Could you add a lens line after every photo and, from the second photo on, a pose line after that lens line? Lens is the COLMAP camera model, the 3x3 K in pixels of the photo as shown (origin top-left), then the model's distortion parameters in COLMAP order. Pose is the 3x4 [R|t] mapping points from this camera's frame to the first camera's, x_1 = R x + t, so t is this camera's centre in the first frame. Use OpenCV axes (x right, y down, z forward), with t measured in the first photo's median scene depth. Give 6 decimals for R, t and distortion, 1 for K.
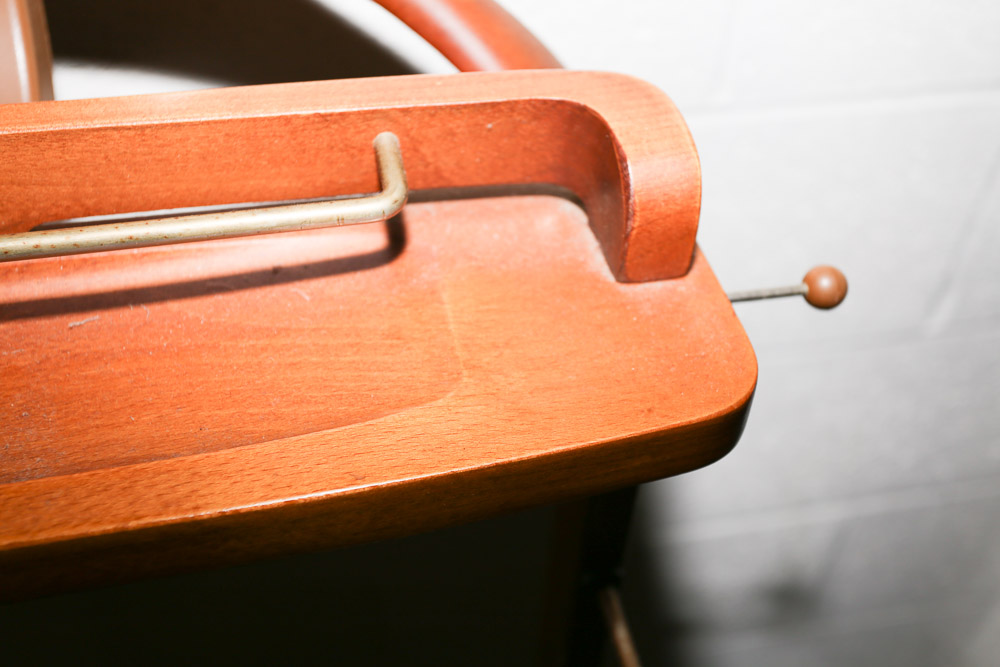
lens RADIAL K [[1107.5, 0, 497.5], [0, 1107.5, 331.8], [0, 0, 1]] dist [0.047296, 0.000000]
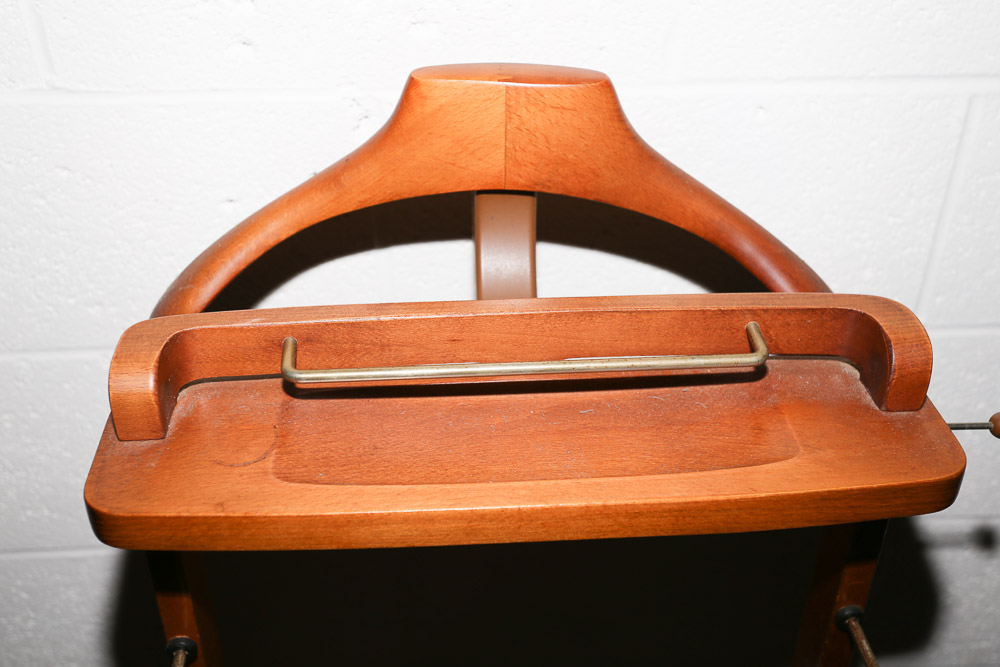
lens RADIAL K [[1107.5, 0, 509.4], [0, 1107.5, 333.1], [0, 0, 1]] dist [0.047296, 0.000000]
pose [[0.991751, 0.055181, -0.115694, -0.288505], [-0.076543, 0.978946, -0.189226, 0.222012], [0.102816, 0.196520, 0.975094, -0.848131]]
